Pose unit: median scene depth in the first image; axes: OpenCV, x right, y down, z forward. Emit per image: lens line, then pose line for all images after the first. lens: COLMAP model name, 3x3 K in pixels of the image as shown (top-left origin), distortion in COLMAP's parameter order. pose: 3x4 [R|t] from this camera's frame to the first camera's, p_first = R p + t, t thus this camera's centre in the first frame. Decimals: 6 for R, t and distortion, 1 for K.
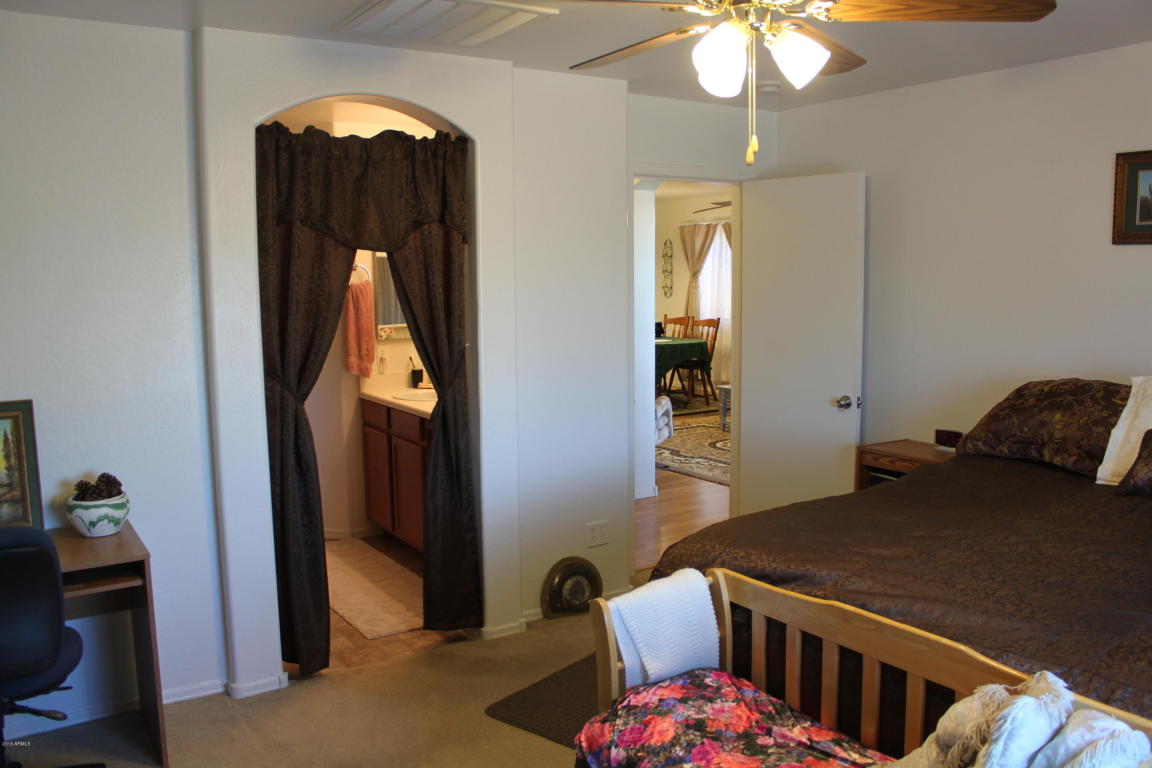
lens RADIAL K [[955.2, 0, 584.8], [0, 955.2, 383.8], [0, 0, 1]] dist [-0.160786, 0.150817]
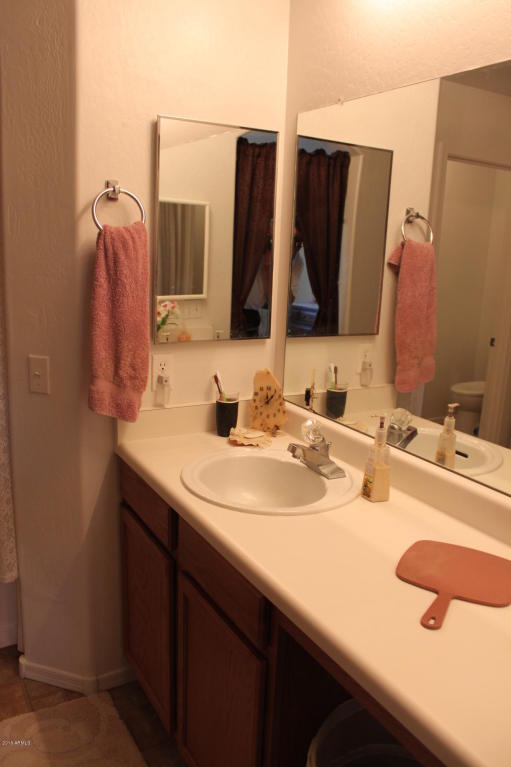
lens RADIAL K [[636.0, 0, 258.2], [0, 636.0, 381.3], [0, 0, 1]] dist [-0.160786, 0.150817]
pose [[0.997144, 0.062961, -0.041701, -0.150175], [-0.058505, 0.993205, 0.100602, -0.064209], [0.047751, -0.097875, 0.994052, 0.674395]]
